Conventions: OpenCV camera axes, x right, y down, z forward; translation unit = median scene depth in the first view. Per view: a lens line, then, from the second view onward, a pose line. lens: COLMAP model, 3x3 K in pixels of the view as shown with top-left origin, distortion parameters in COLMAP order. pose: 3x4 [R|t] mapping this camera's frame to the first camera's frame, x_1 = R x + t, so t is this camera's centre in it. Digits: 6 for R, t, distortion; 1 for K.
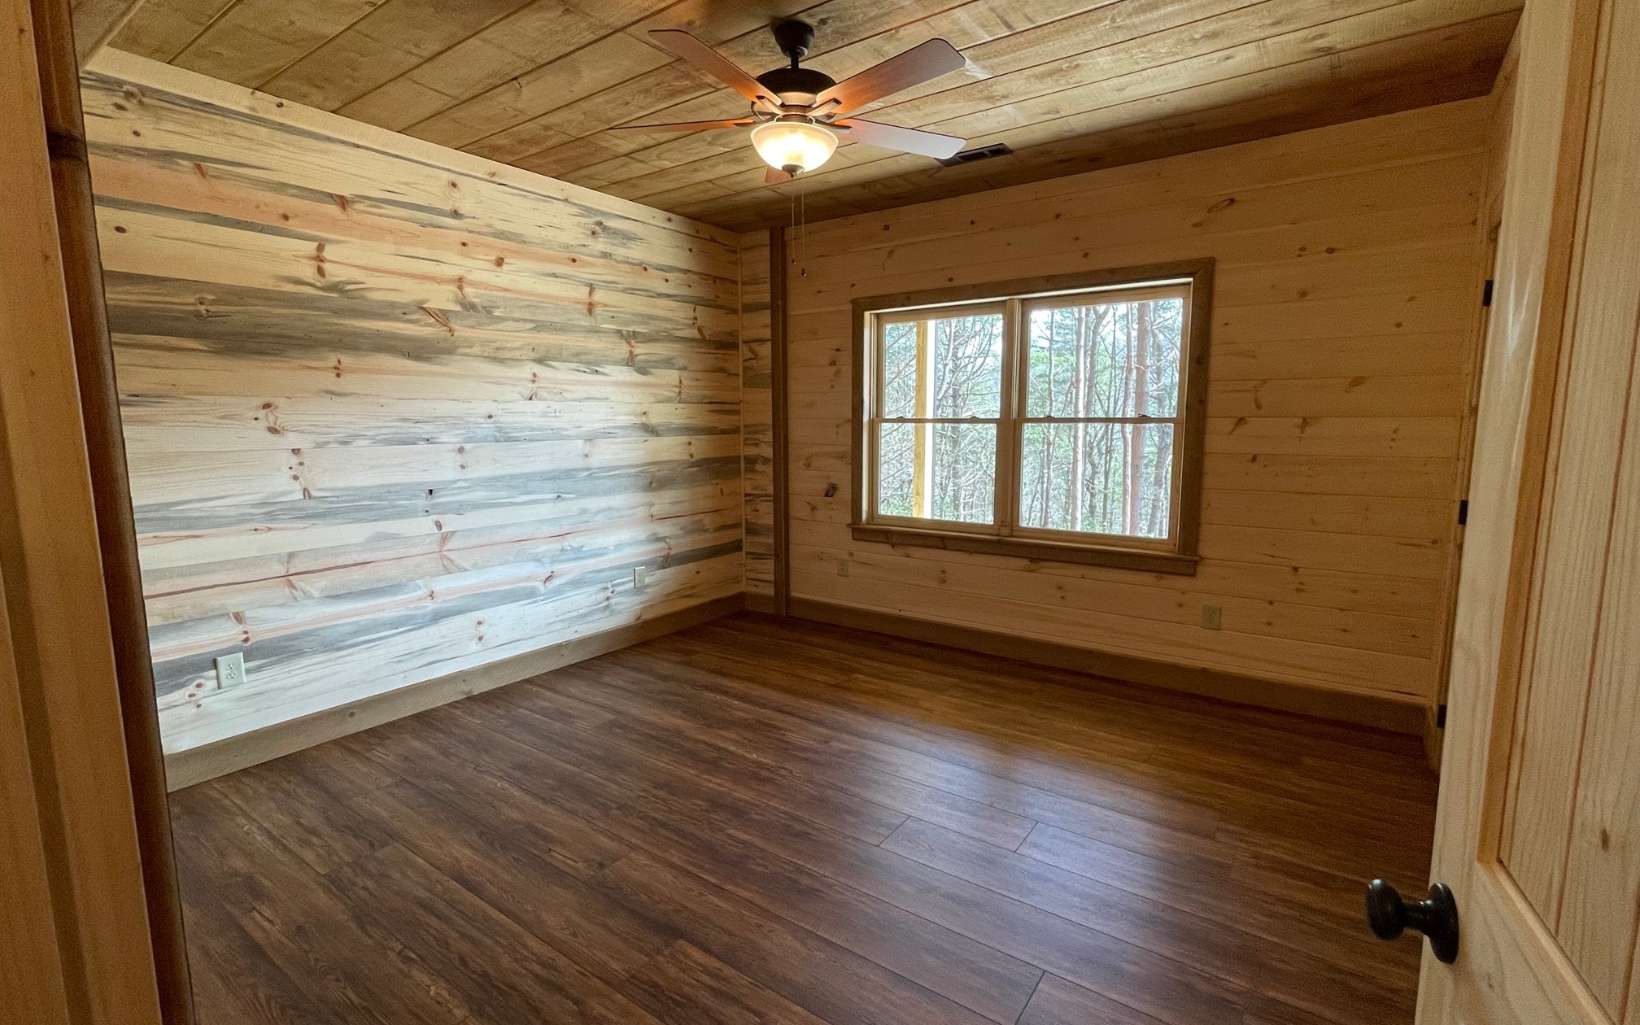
lens RADIAL K [[738.5, 0, 812.1], [0, 738.5, 513.0], [0, 0, 1]] dist [-0.002461, -0.000254]
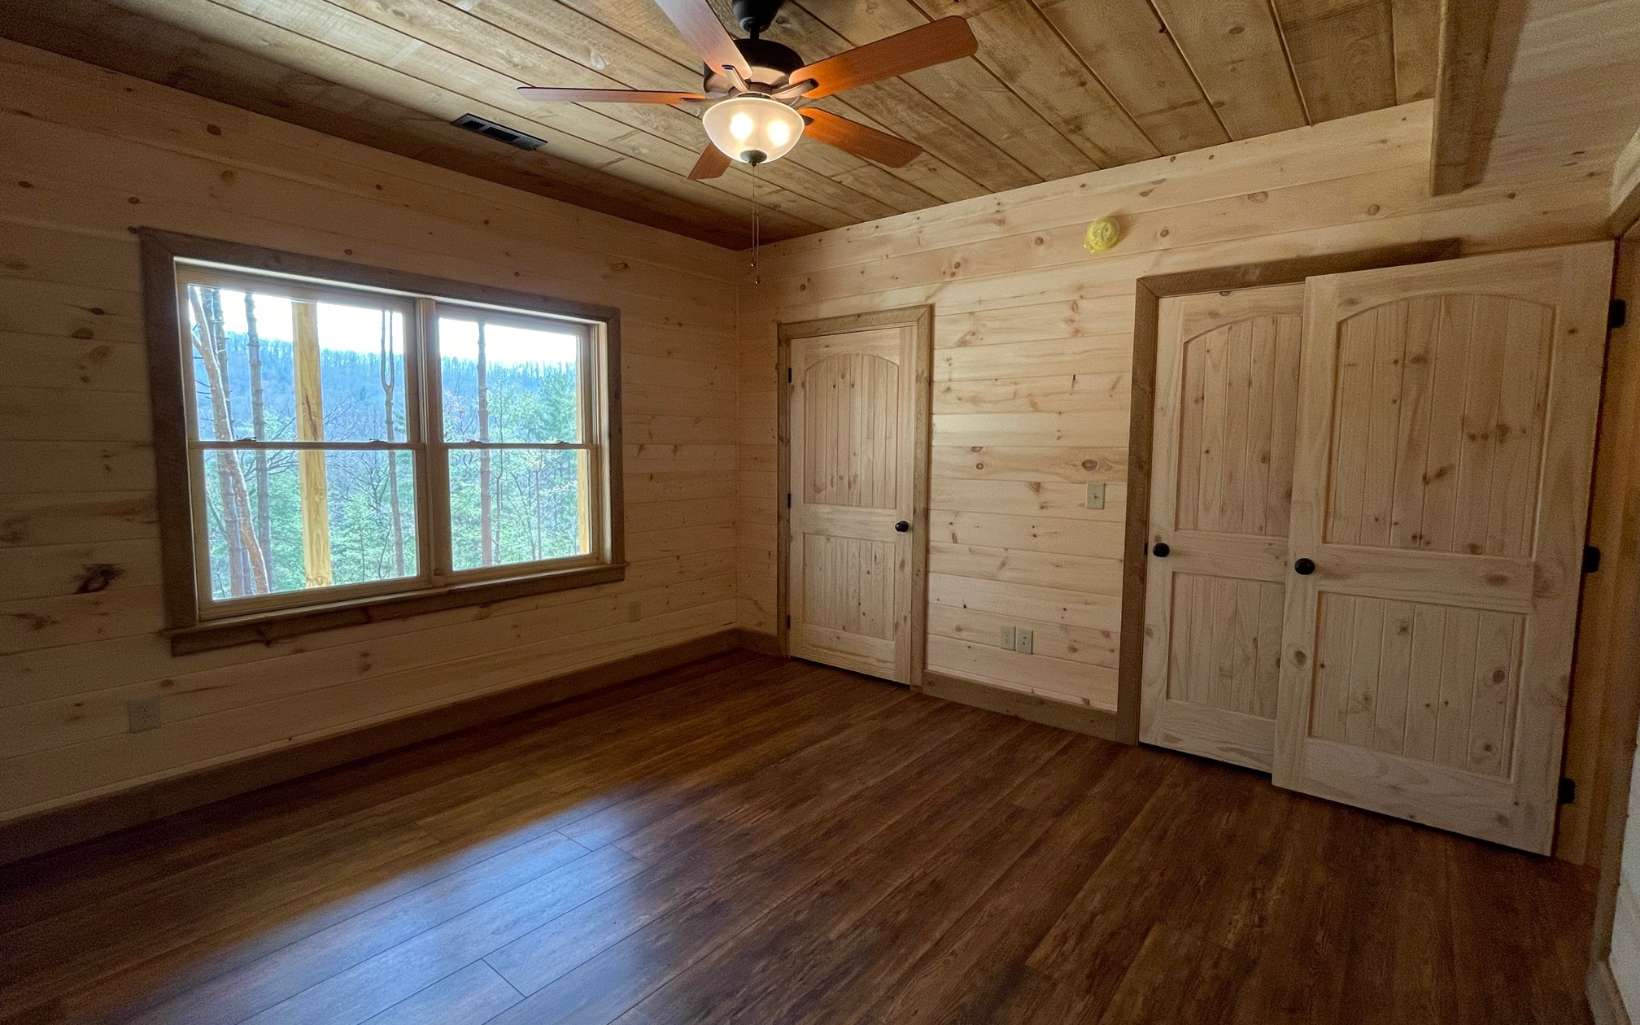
lens RADIAL K [[738.5, 0, 812.1], [0, 738.5, 513.0], [0, 0, 1]] dist [-0.002461, -0.000254]
pose [[0.062635, -0.089184, 0.994044, -0.552662], [0.118935, 0.989569, 0.081289, -0.071113], [-0.990925, 0.113135, 0.072589, 0.554751]]
